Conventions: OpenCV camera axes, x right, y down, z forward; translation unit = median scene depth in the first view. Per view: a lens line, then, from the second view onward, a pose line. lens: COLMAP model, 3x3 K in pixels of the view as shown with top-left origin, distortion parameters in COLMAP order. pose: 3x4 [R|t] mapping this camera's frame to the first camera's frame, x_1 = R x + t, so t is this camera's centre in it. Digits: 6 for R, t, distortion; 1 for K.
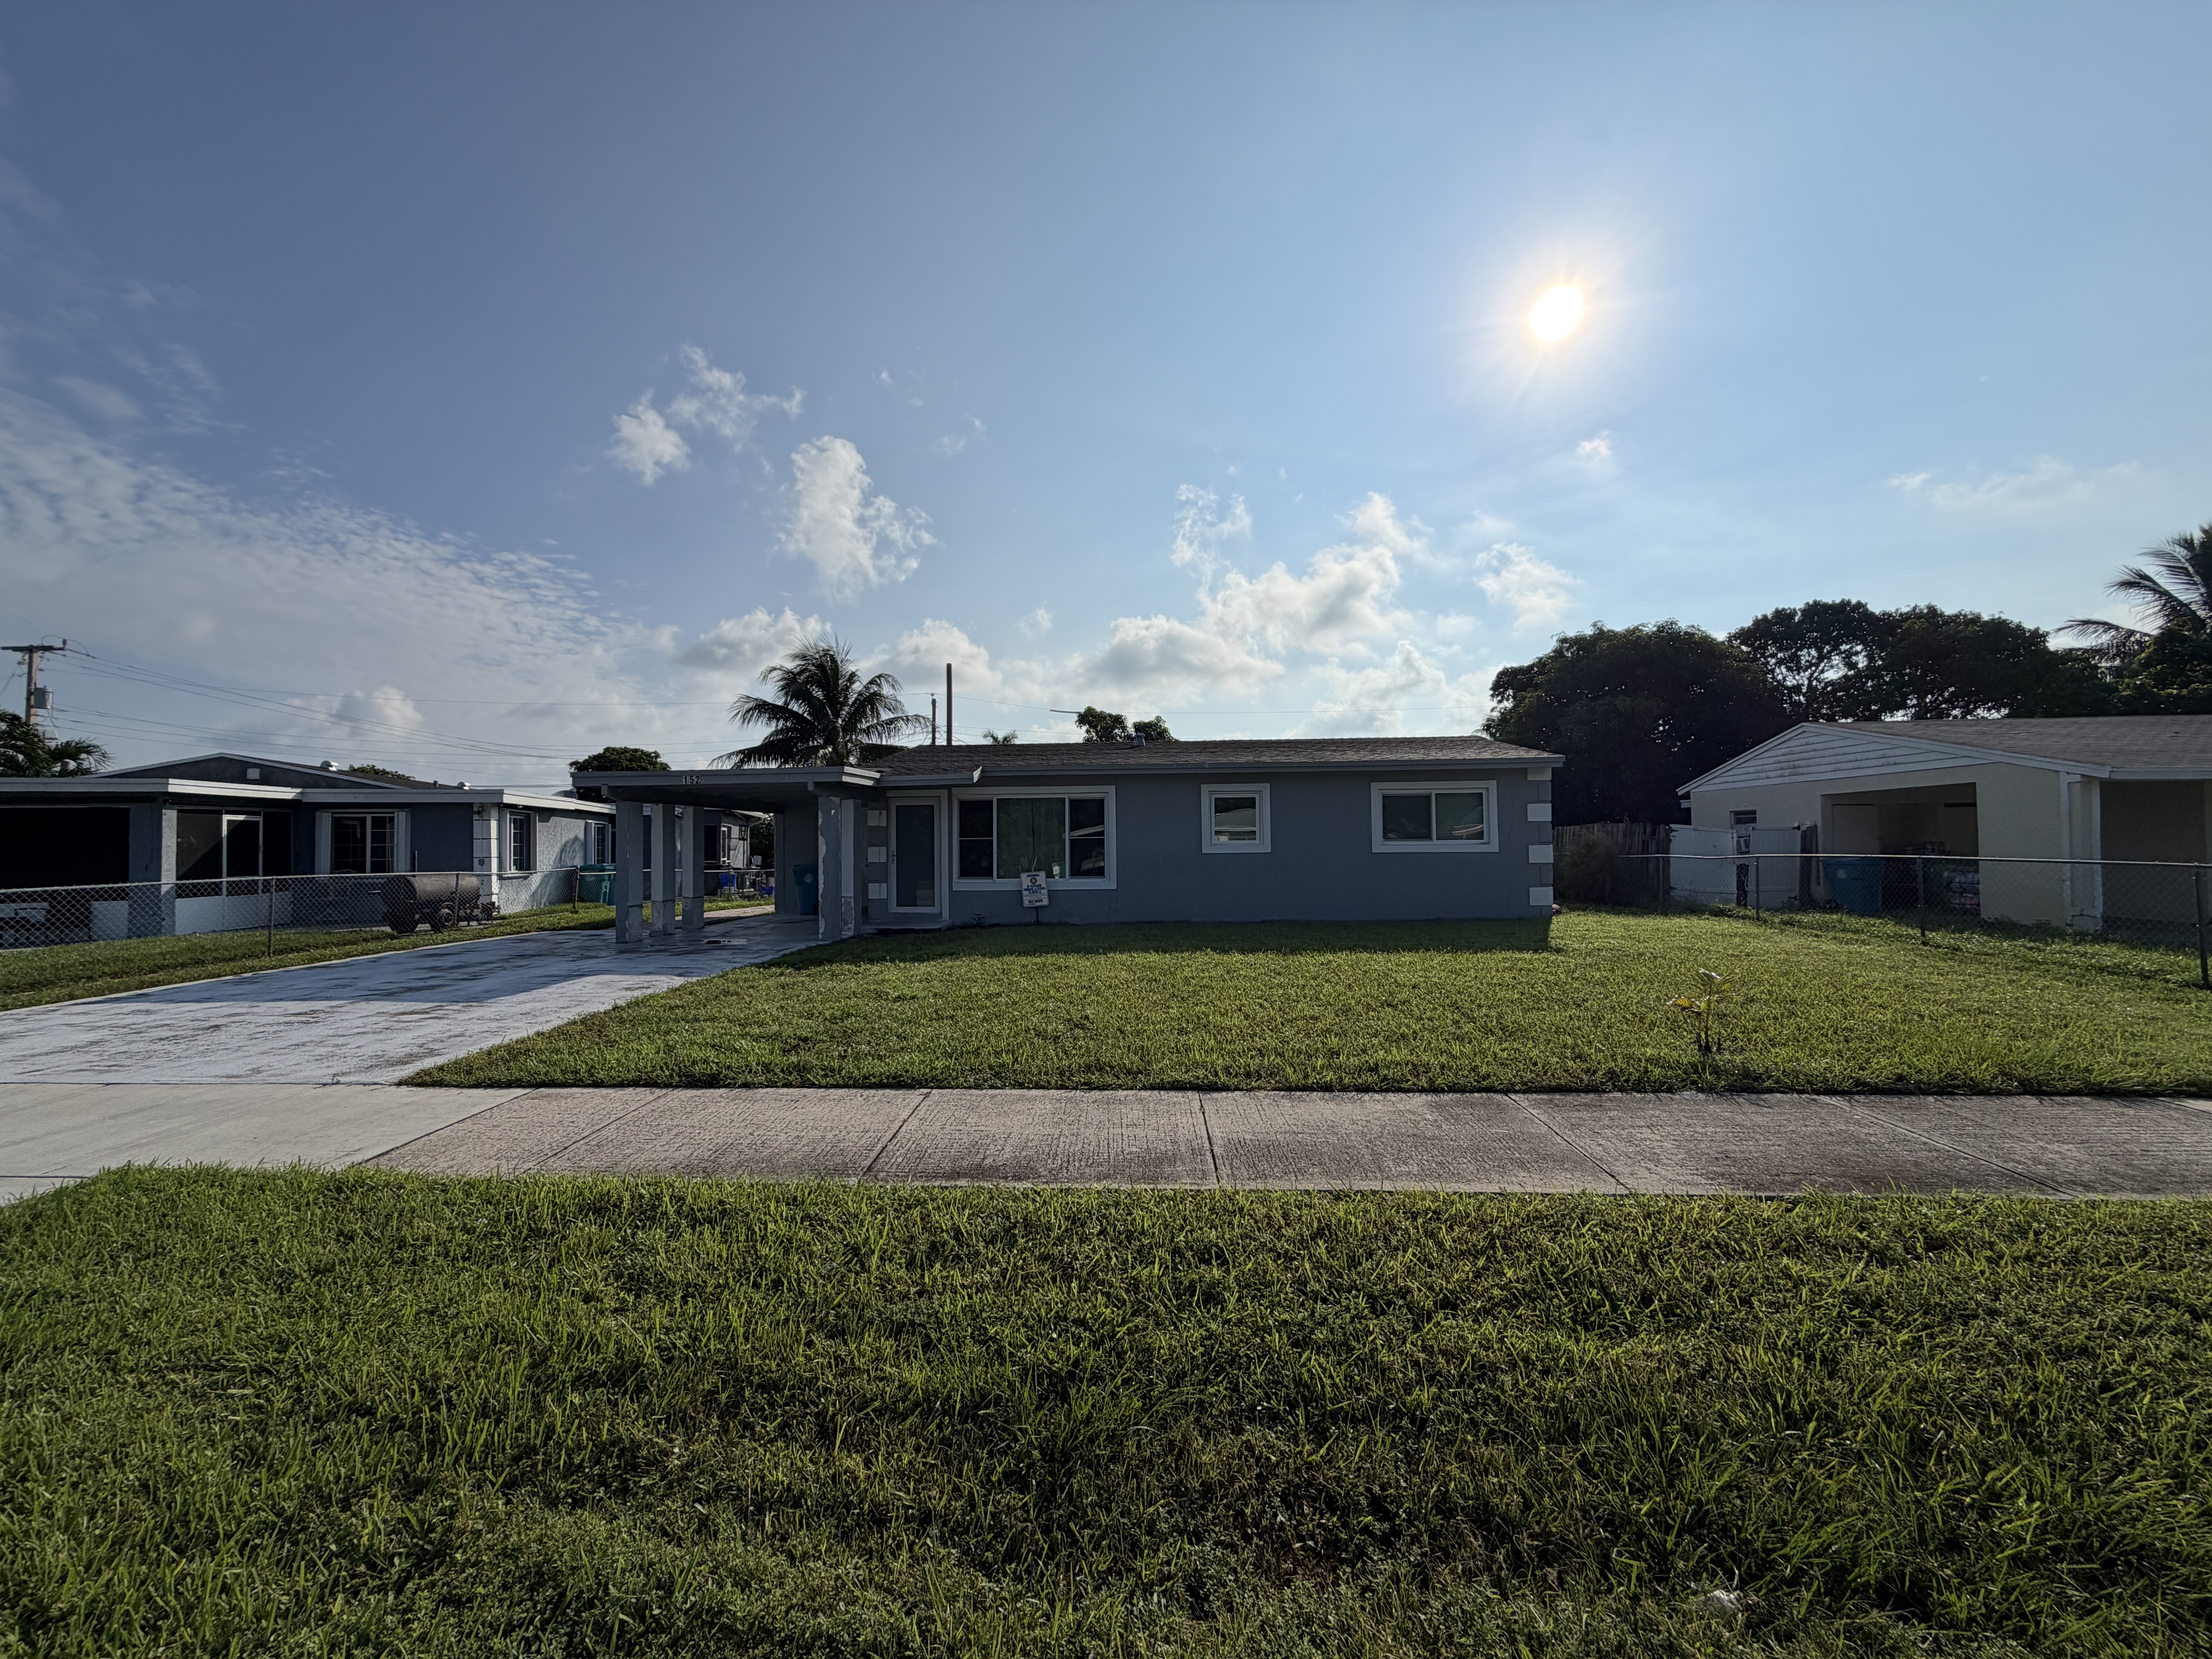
lens RADIAL K [[876.4, 0, 1106.8], [0, 876.4, 833.7], [0, 0, 1]] dist [0.001329, -0.000310]
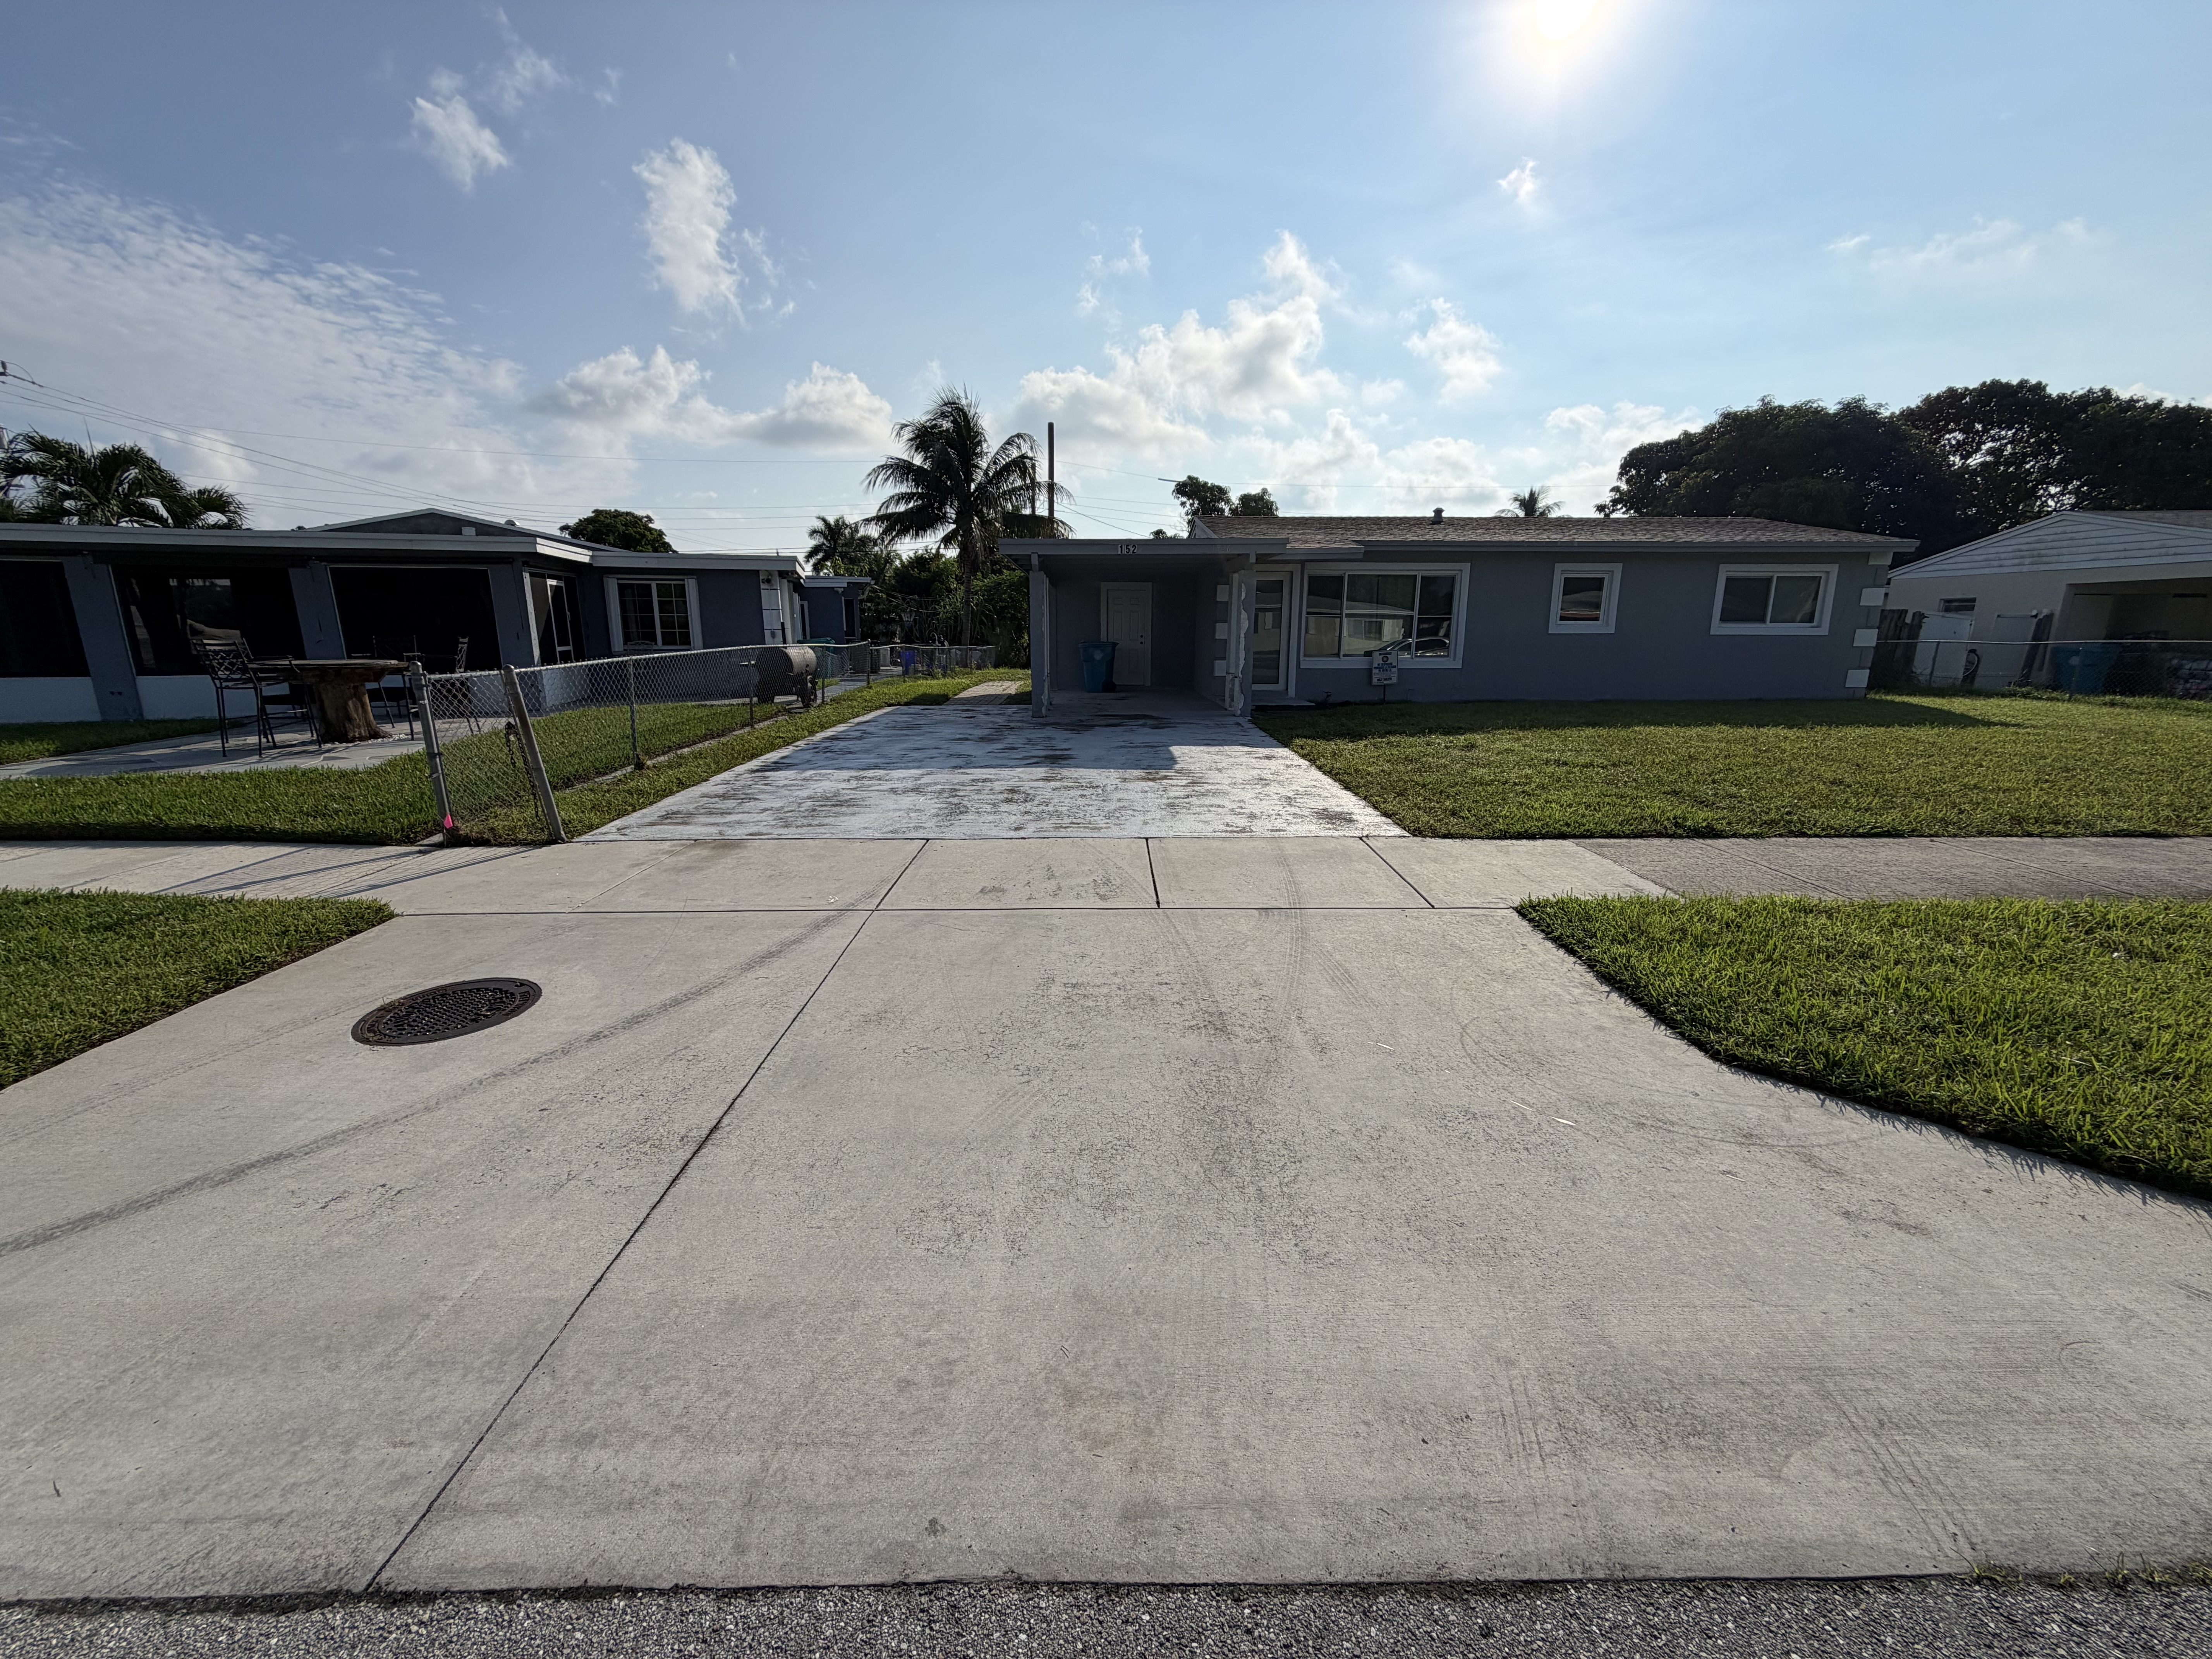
lens RADIAL K [[876.4, 0, 989.6], [0, 876.4, 828.9], [0, 0, 1]] dist [0.001329, -0.000310]
pose [[0.997547, -0.003224, 0.069928, -0.542792], [-0.013501, 0.971325, 0.237371, 0.008549], [-0.068688, -0.237733, 0.968899, 0.002234]]
